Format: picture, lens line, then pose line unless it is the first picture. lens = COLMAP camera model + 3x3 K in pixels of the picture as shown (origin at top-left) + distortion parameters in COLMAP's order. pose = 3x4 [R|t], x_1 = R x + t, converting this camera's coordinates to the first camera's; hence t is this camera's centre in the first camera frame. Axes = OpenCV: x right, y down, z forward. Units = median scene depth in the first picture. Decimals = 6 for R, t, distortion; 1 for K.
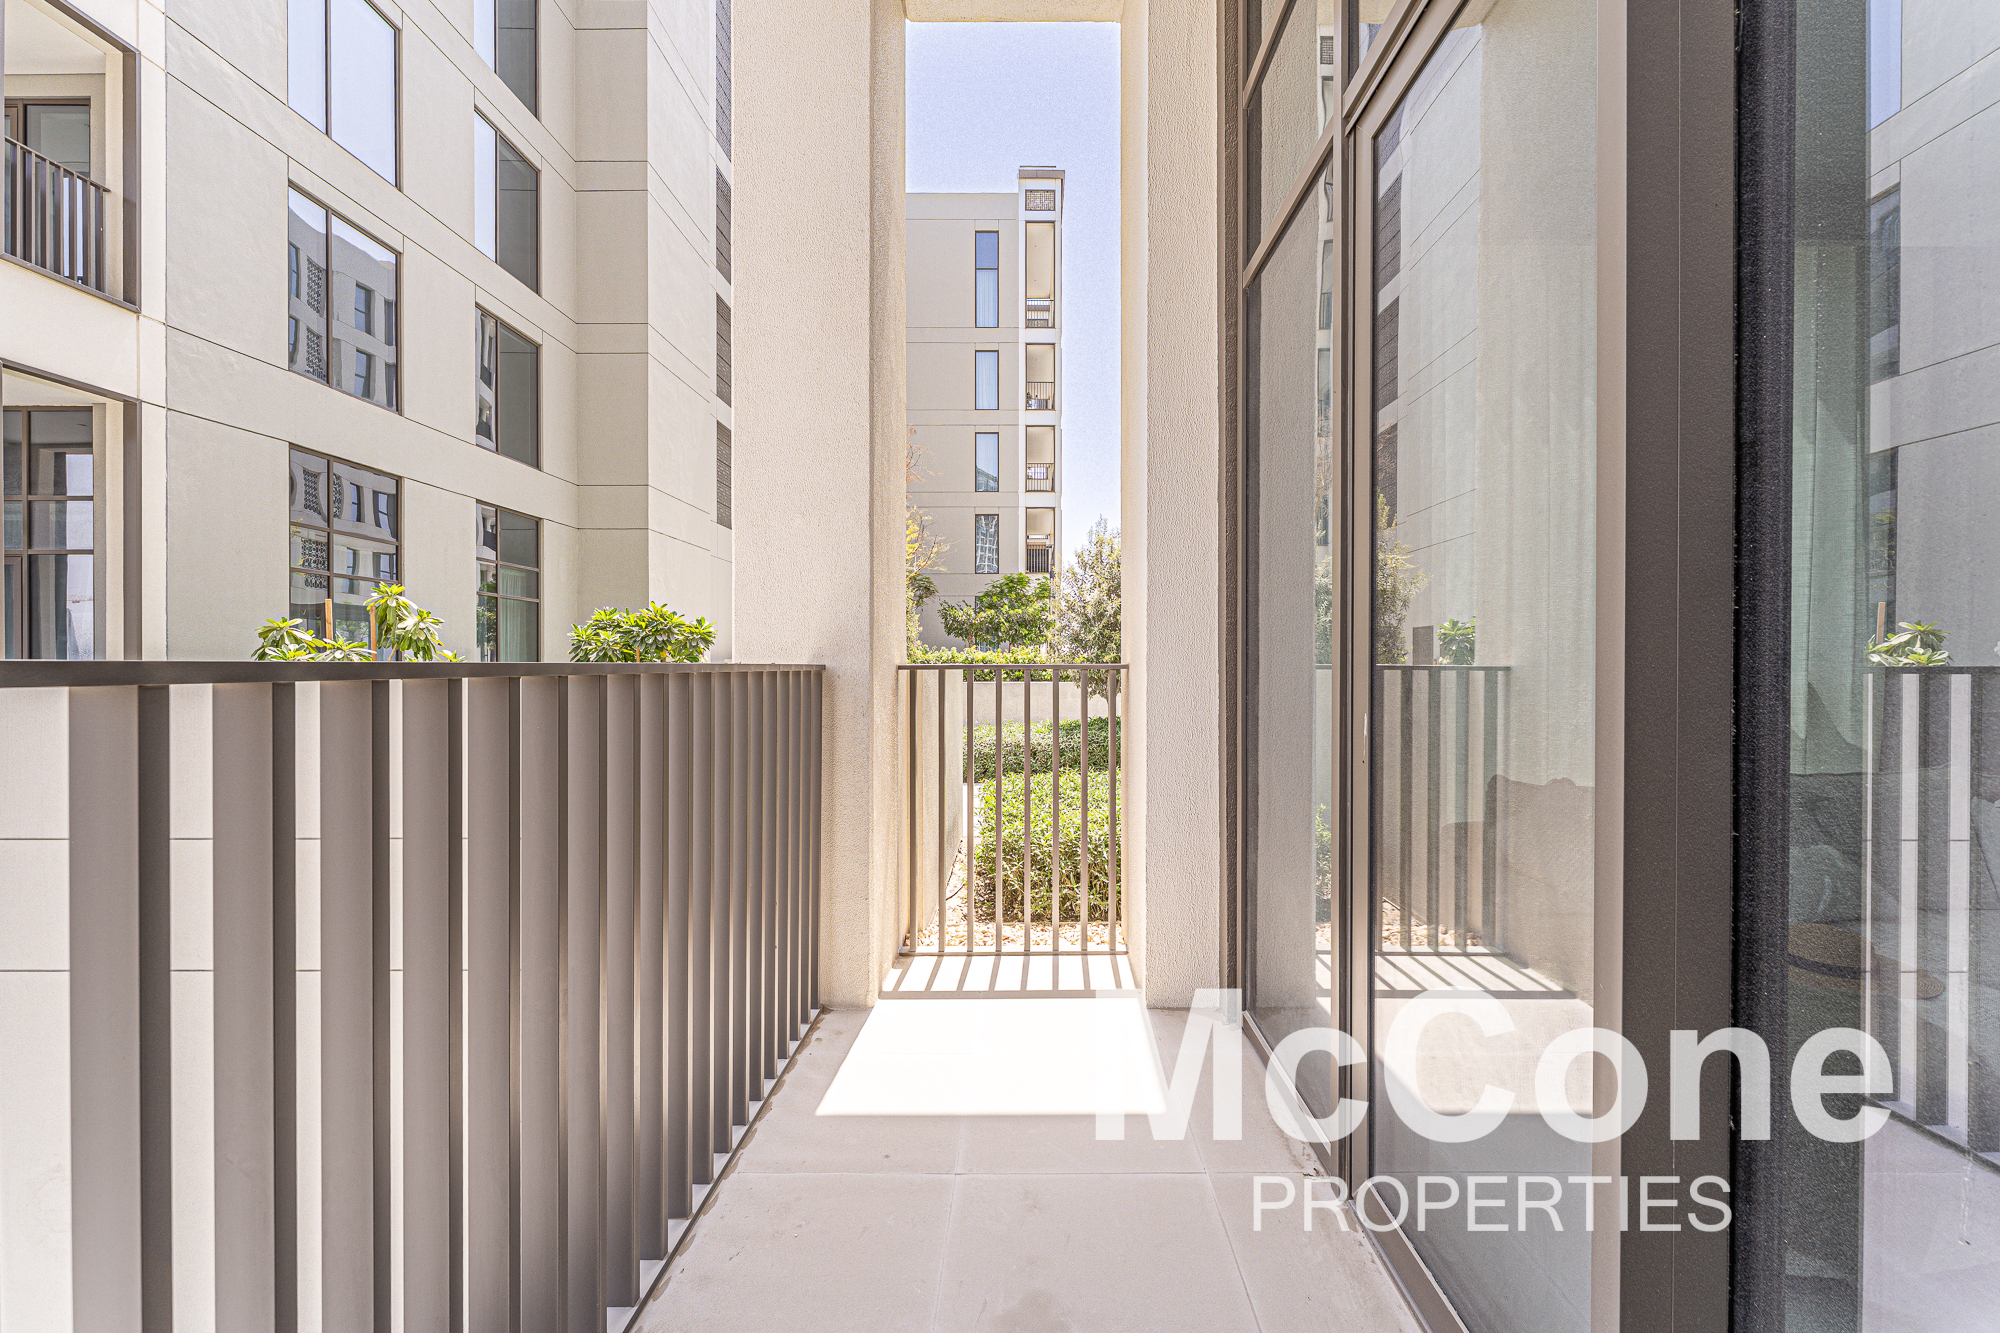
lens RADIAL K [[813.4, 0, 1005.0], [0, 813.4, 671.4], [0, 0, 1]] dist [0.001362, -0.001805]
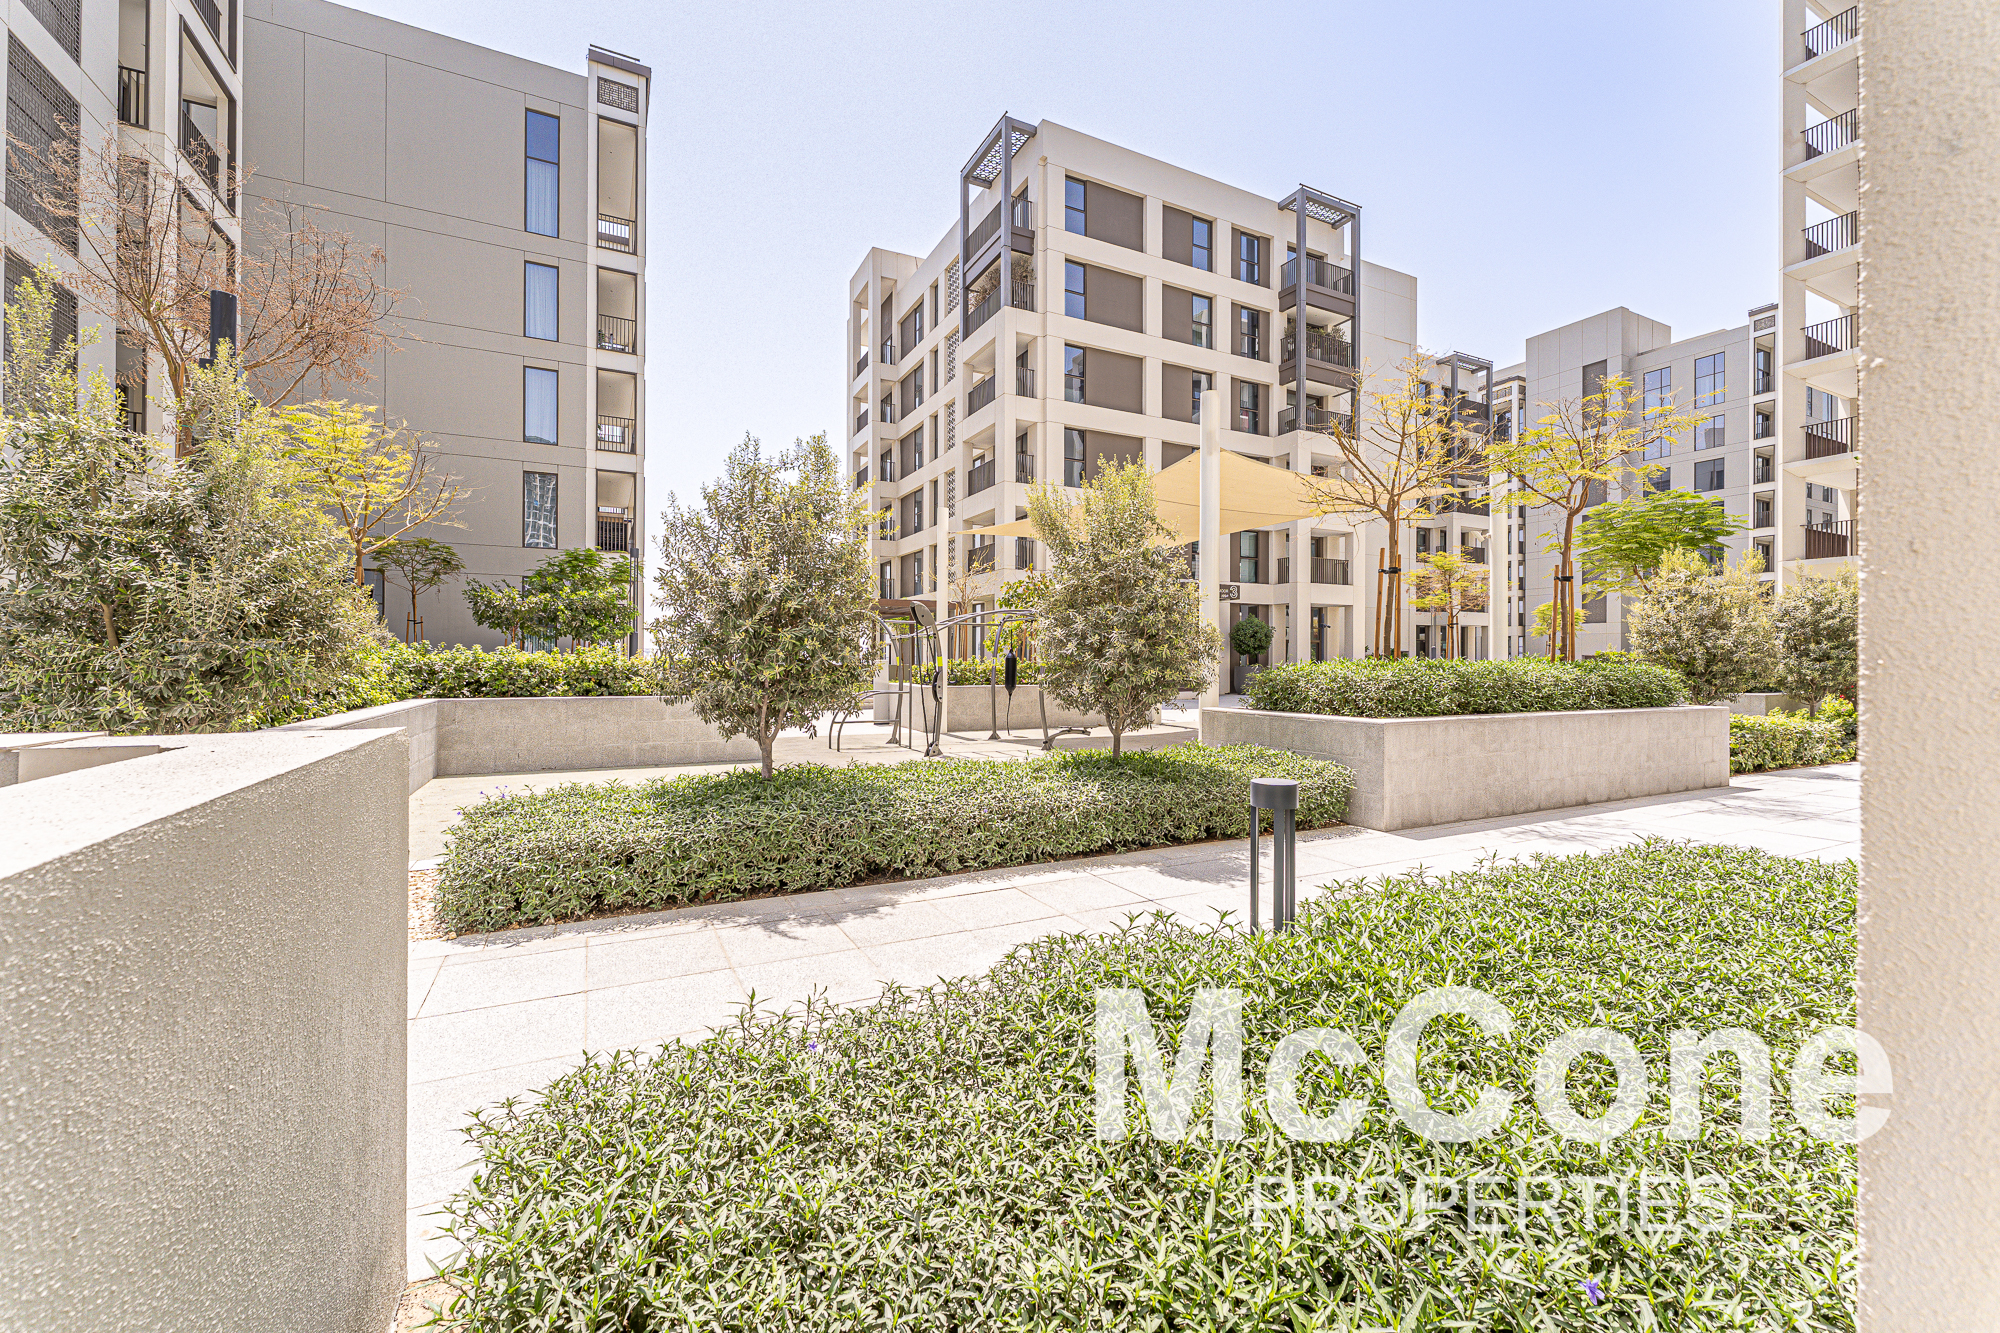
lens RADIAL K [[813.4, 0, 1007.8], [0, 813.4, 660.3], [0, 0, 1]] dist [0.001362, -0.001805]
pose [[0.878759, 0.004942, 0.477240, 0.000672], [-0.000597, 0.999957, -0.009255, -0.011288], [-0.477265, 0.007848, 0.878724, 0.213929]]
